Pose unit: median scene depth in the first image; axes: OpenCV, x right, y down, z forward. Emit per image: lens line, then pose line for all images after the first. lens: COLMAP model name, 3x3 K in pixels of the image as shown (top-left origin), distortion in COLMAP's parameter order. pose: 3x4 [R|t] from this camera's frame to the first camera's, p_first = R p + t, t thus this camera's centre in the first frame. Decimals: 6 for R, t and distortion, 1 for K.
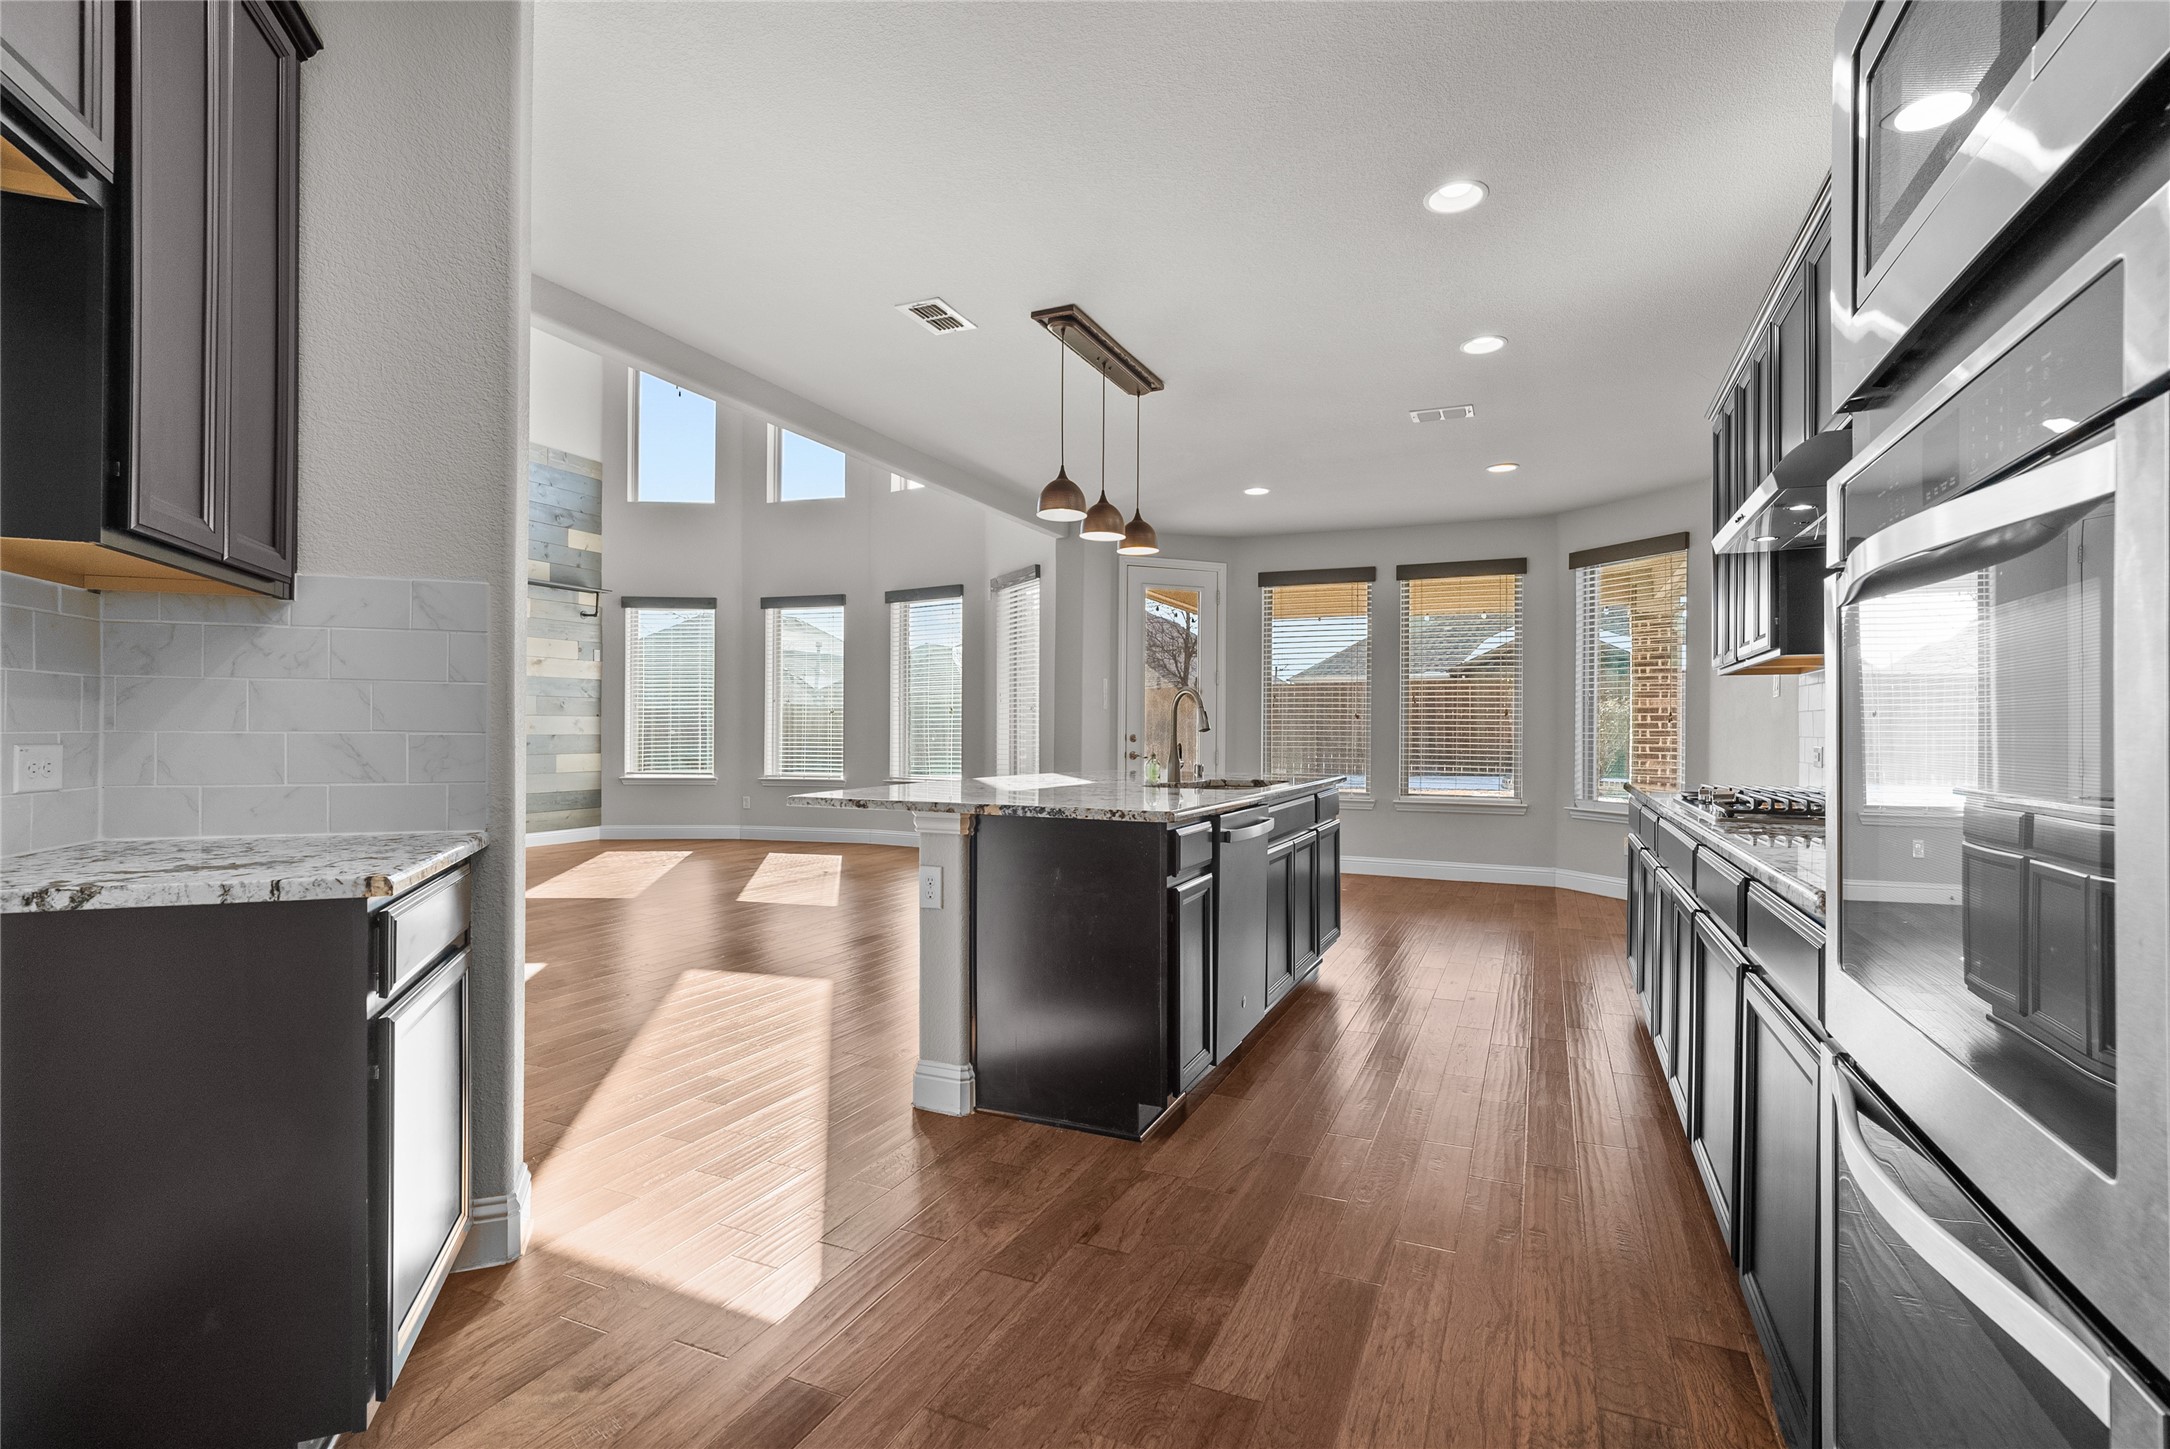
lens RADIAL K [[1025.9, 0, 1085.1], [0, 1025.9, 741.0], [0, 0, 1]] dist [-0.013103, 0.001664]
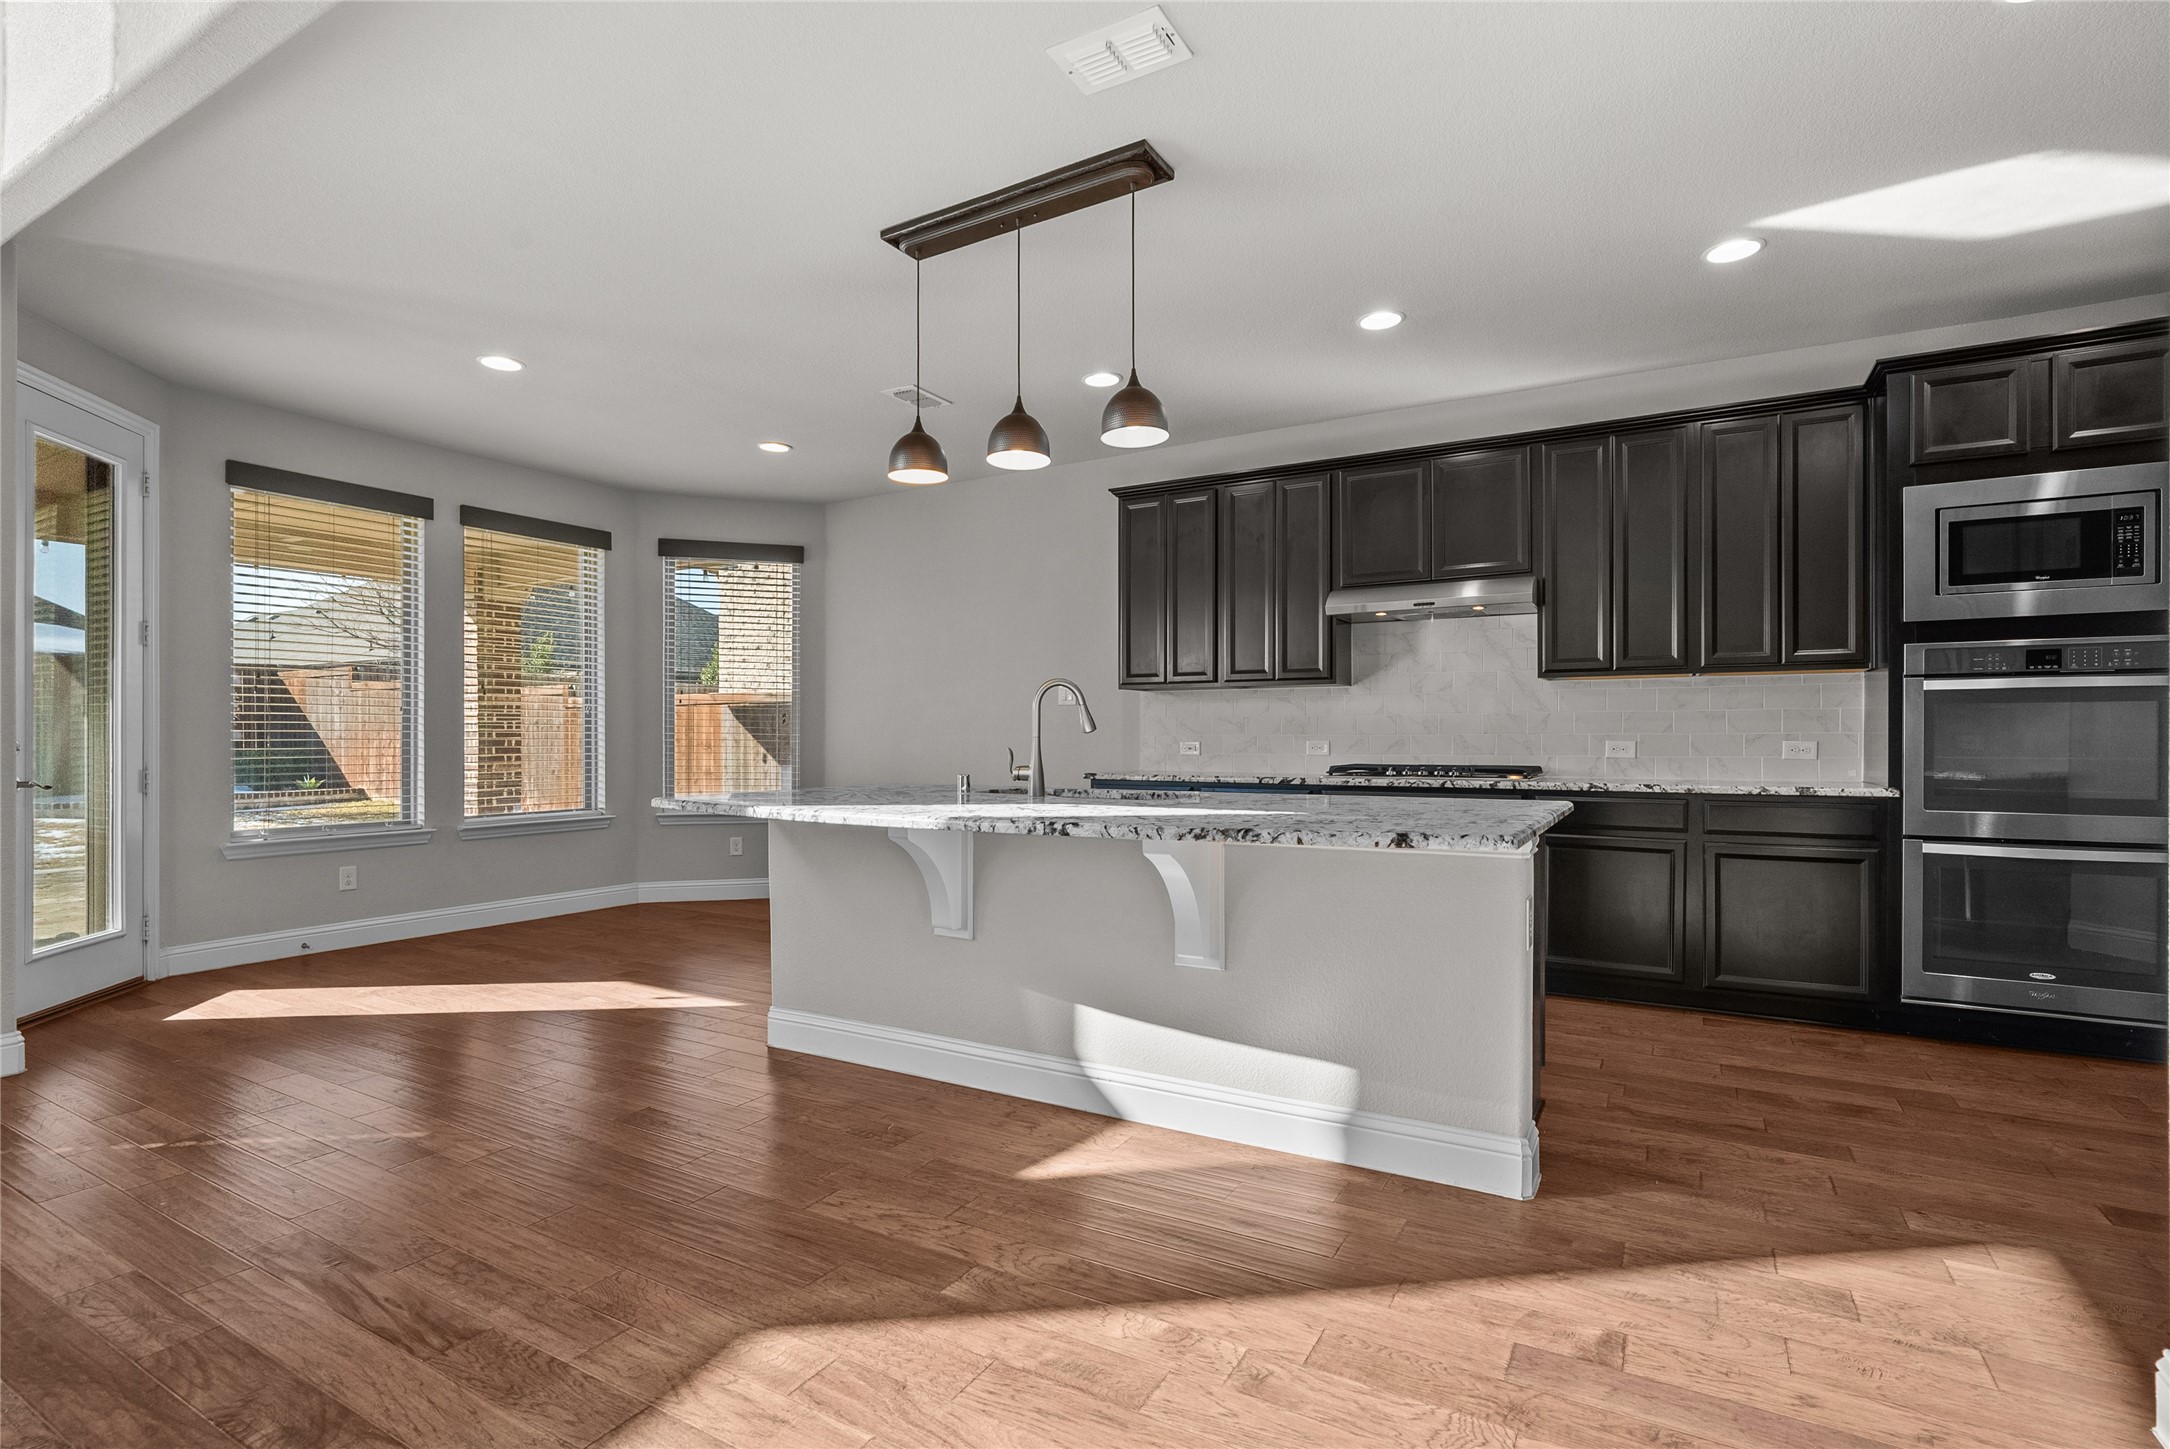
lens RADIAL K [[1025.9, 0, 1091.0], [0, 1025.9, 738.3], [0, 0, 1]] dist [-0.013103, 0.001664]
pose [[0.098354, -0.007221, 0.995125, -0.276044], [0.010771, 0.999923, 0.006191, -0.002998], [-0.995093, 0.010109, 0.098424, 0.351076]]
